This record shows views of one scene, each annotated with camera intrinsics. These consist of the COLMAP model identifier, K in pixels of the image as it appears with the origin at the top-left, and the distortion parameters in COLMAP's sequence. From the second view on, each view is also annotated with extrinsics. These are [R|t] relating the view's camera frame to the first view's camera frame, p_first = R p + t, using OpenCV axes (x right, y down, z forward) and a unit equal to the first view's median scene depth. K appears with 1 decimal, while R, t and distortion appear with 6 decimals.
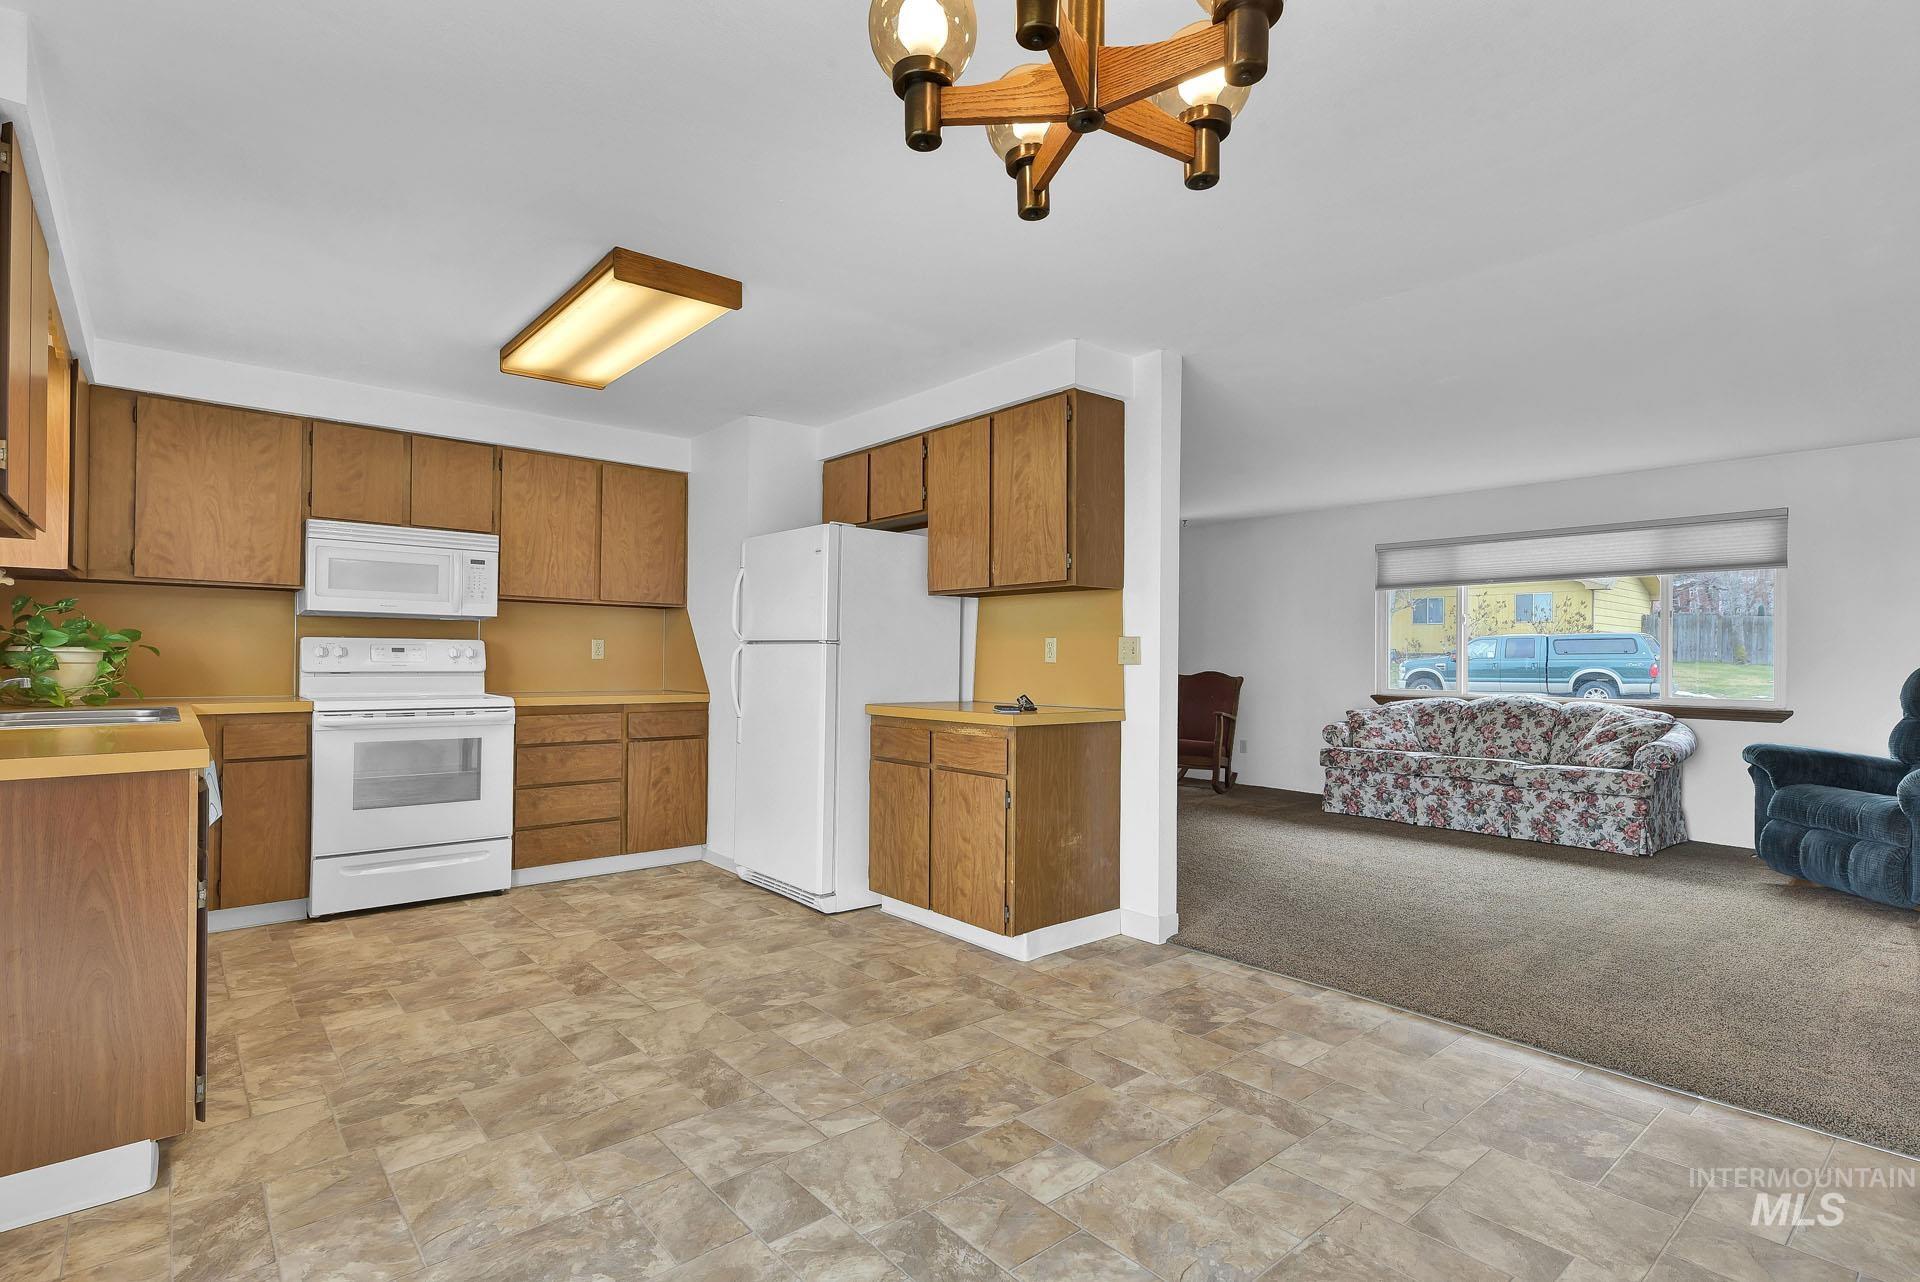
lens RADIAL K [[924.0, 0, 968.0], [0, 924.0, 652.1], [0, 0, 1]] dist [0.012303, -0.001927]
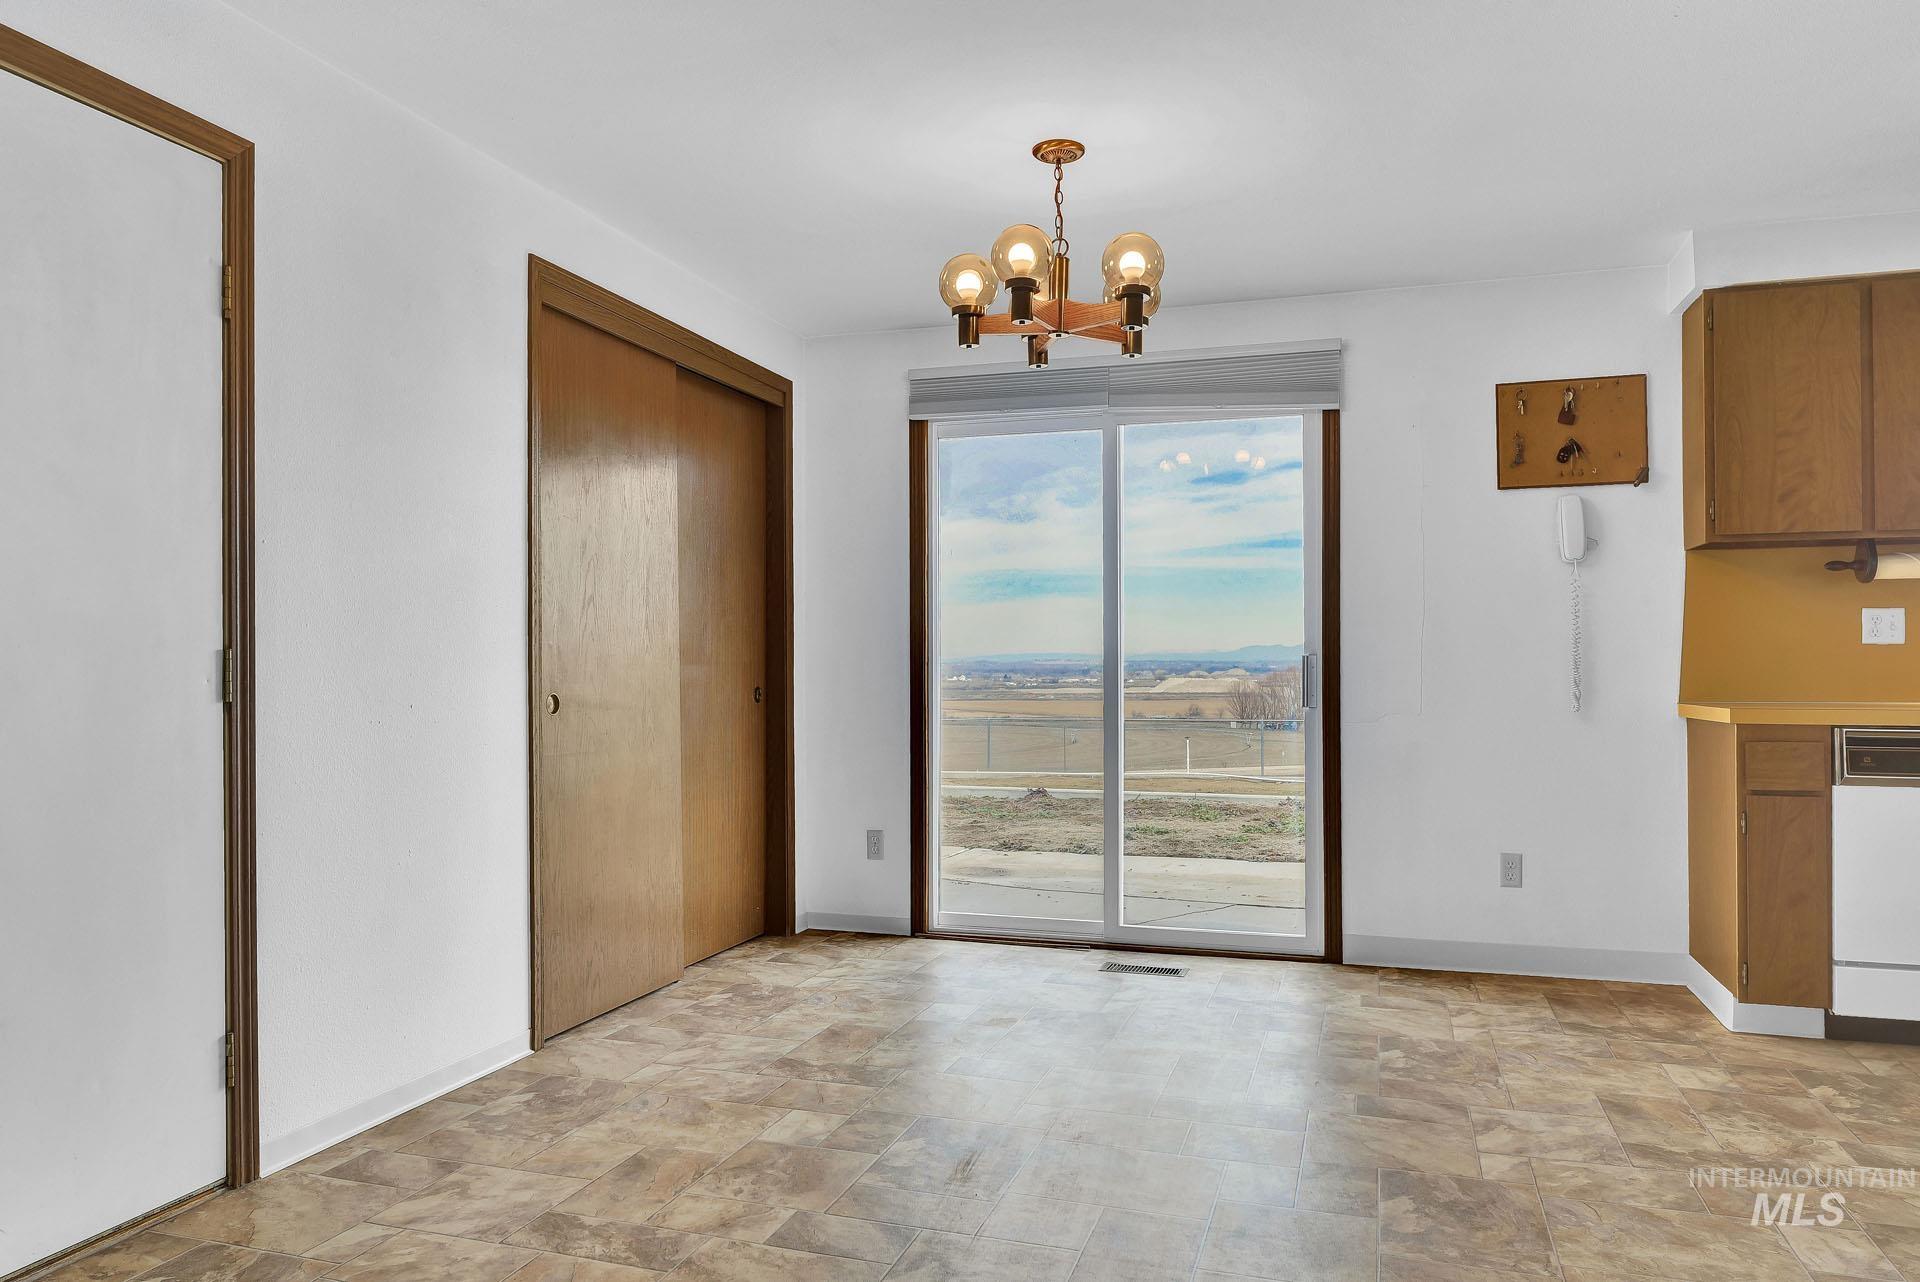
lens RADIAL K [[1274.8, 0, 963.3], [0, 1274.8, 657.4], [0, 0, 1]] dist [-0.050635, 0.038009]
pose [[-0.855058, -0.008714, -0.518460, 0.379639], [-0.002182, 0.999910, -0.013207, 0.021603], [0.518528, -0.010161, -0.855000, 0.732514]]
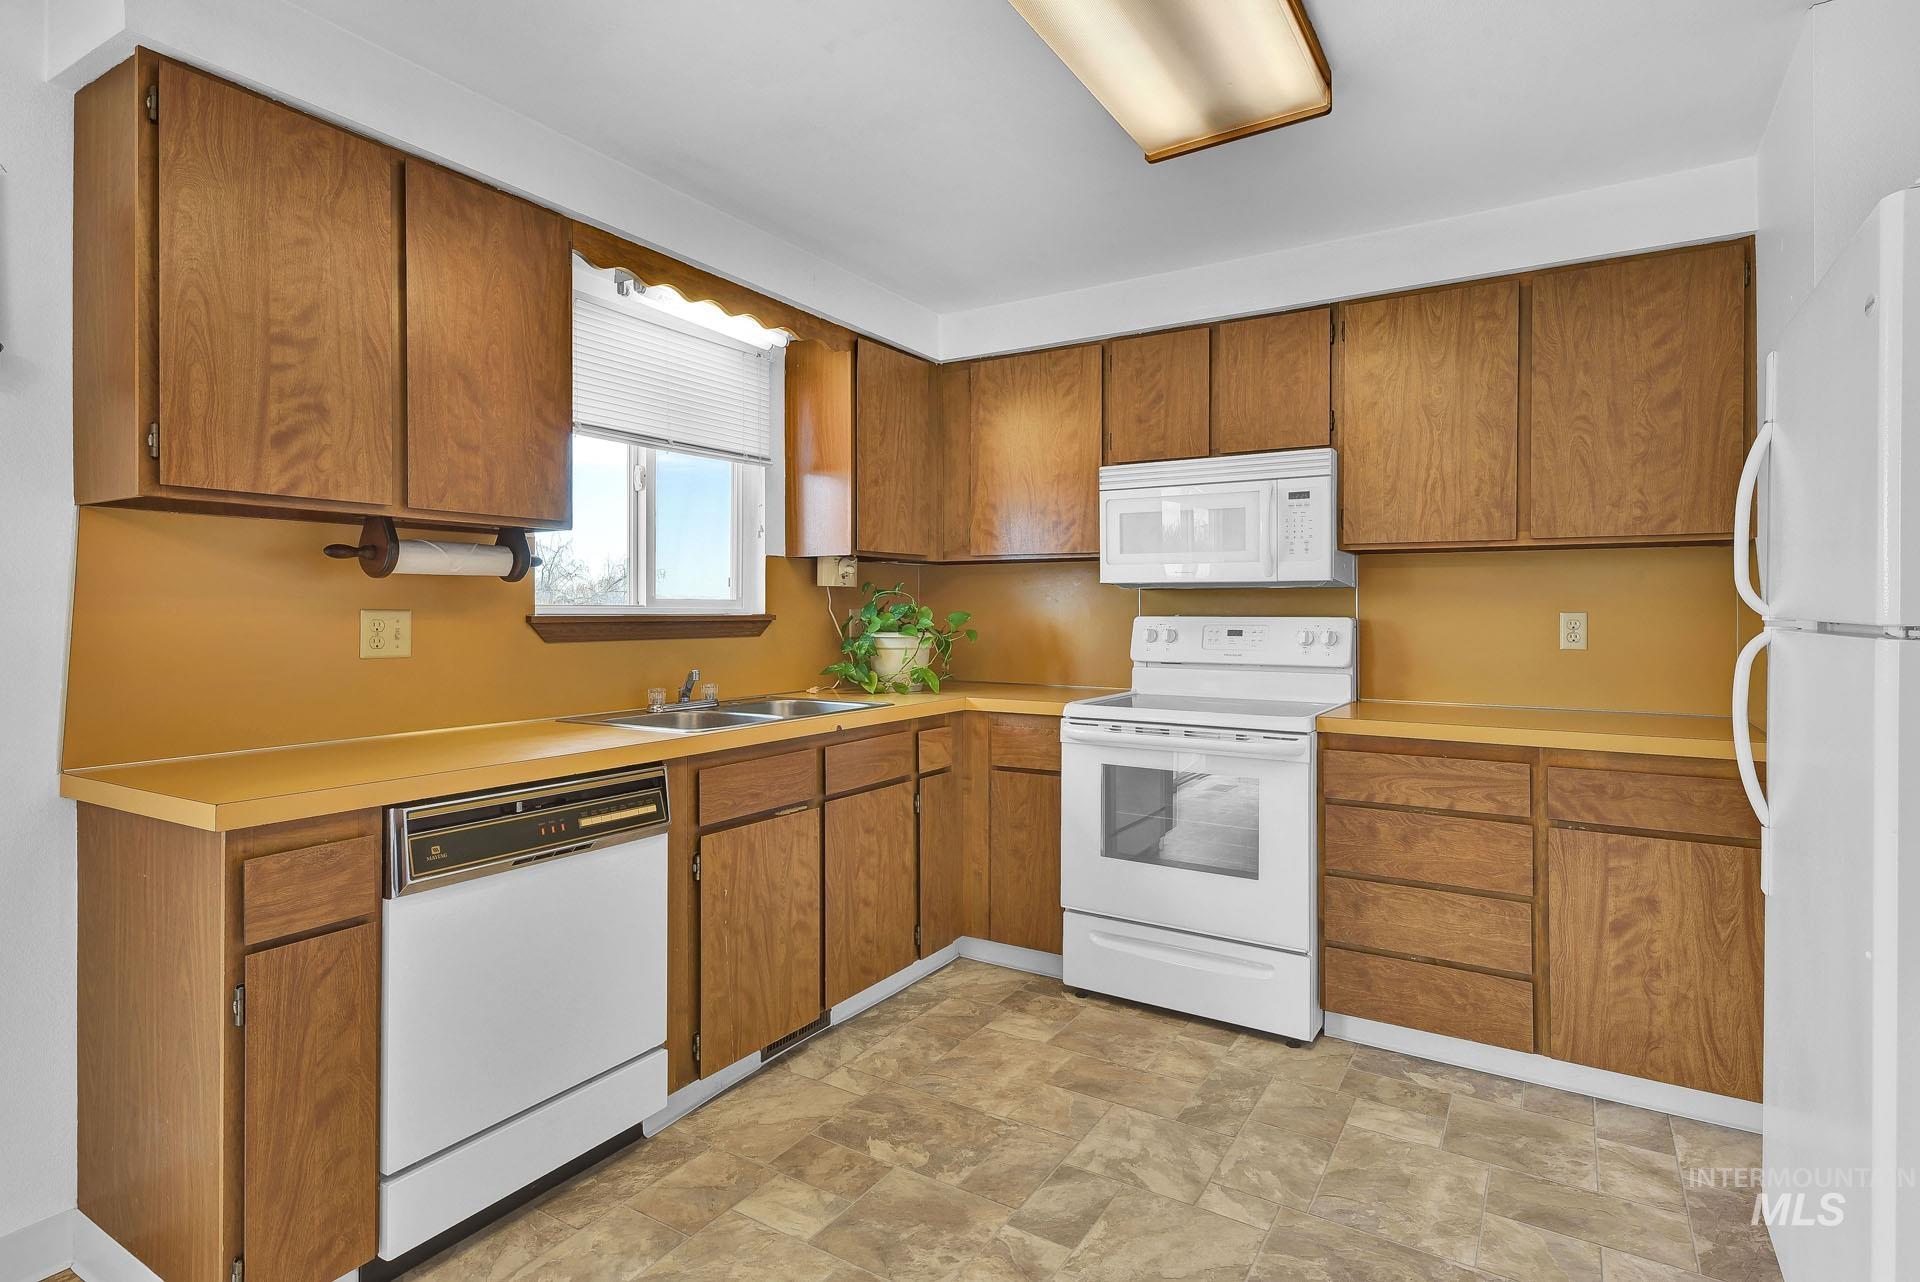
lens RADIAL K [[966.3, 0, 970.9], [0, 966.3, 610.0], [0, 0, 1]] dist [0.013953, -0.000012]
pose [[0.304956, -0.010222, -0.952312, 0.025073], [0.007521, 0.999937, -0.008324, -0.013030], [0.952337, -0.004624, 0.305014, 0.497672]]
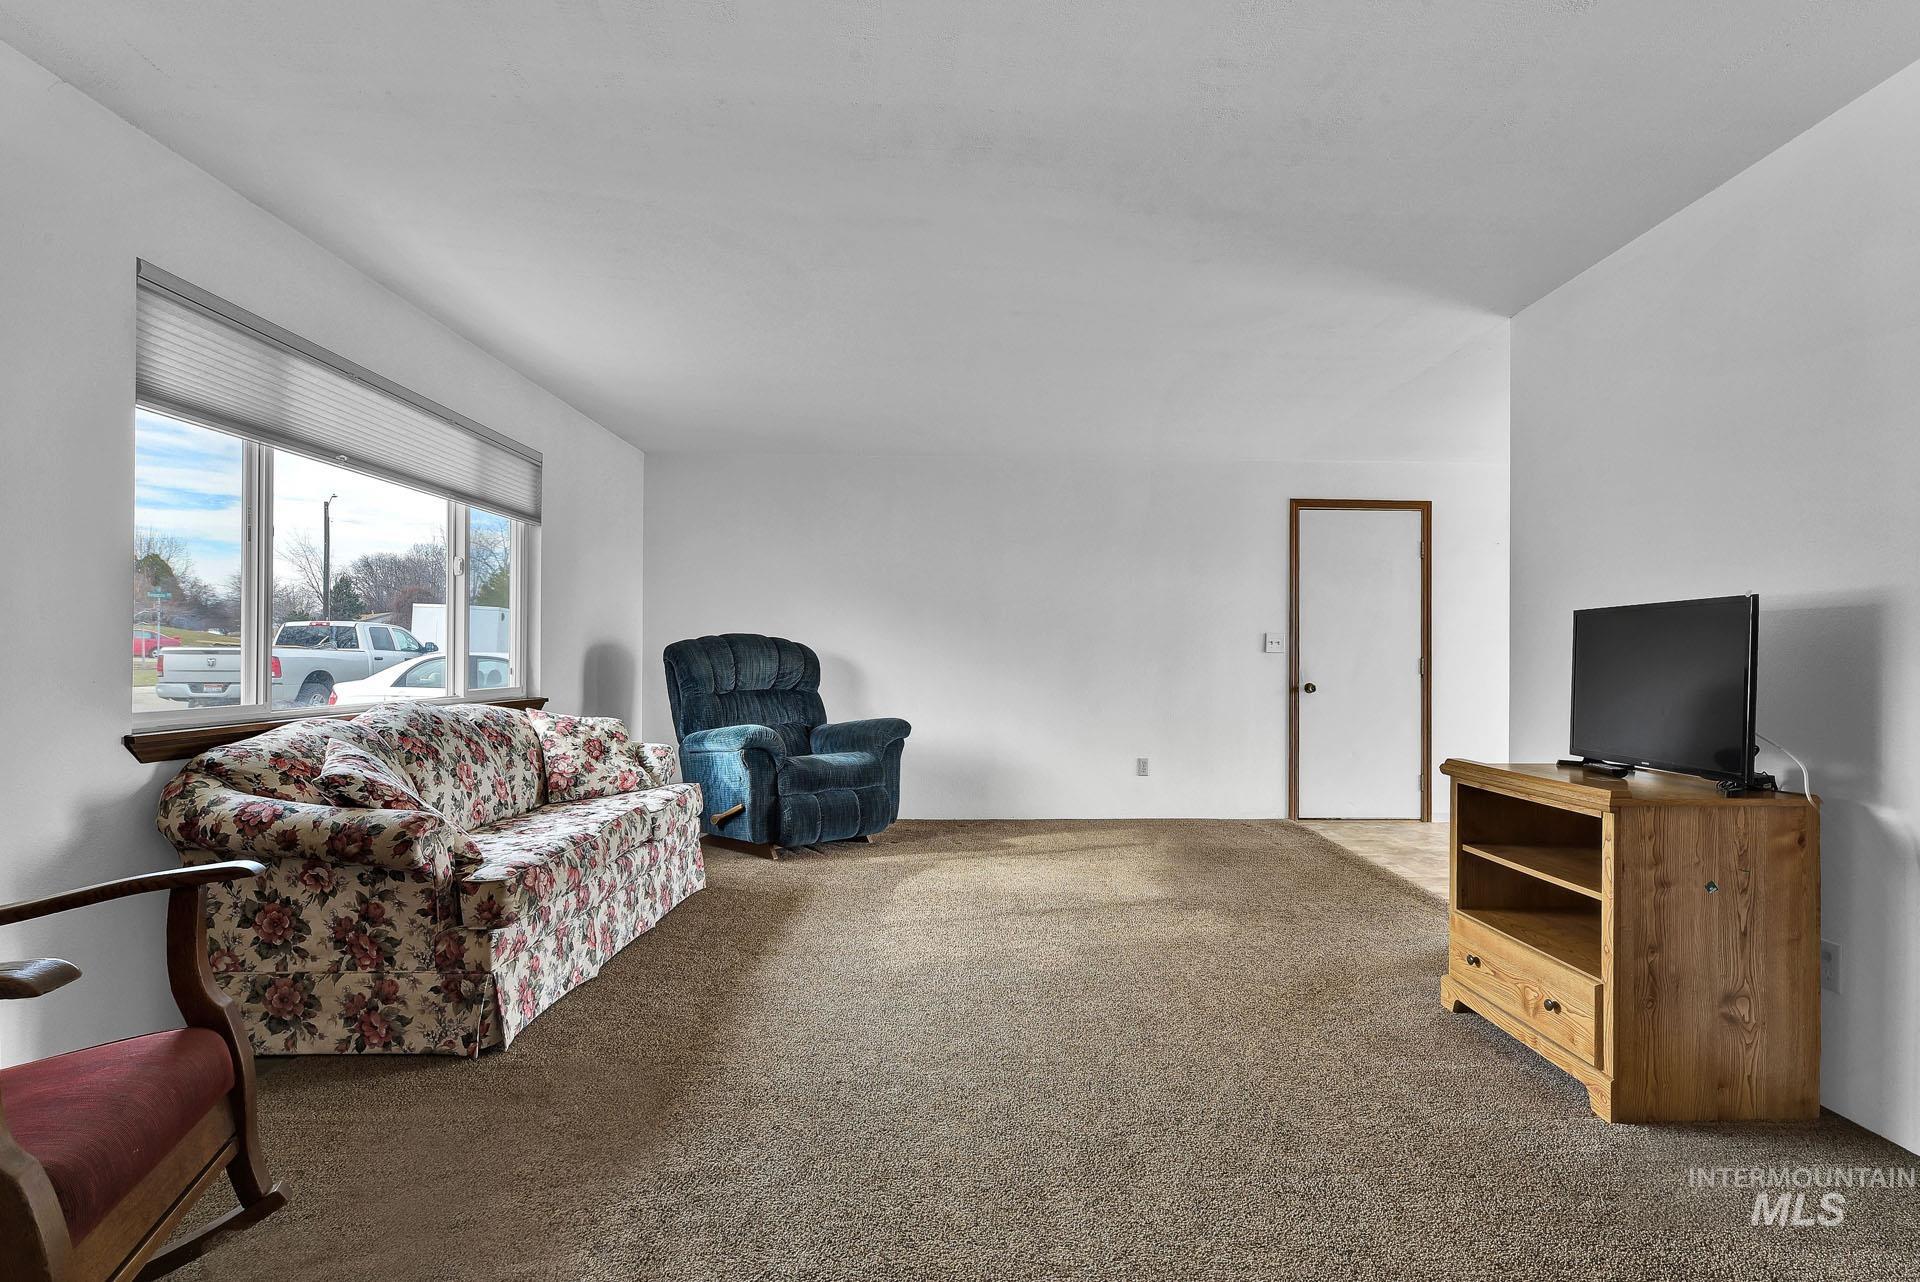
lens RADIAL K [[1021.1, 0, 992.2], [0, 1021.1, 654.3], [0, 0, 1]] dist [0.017430, 0.000202]
pose [[-0.773681, -0.009578, 0.633503, -0.014980], [-0.015430, 0.999874, -0.003727, 0.021366], [-0.633388, -0.012659, -0.773731, 1.493431]]
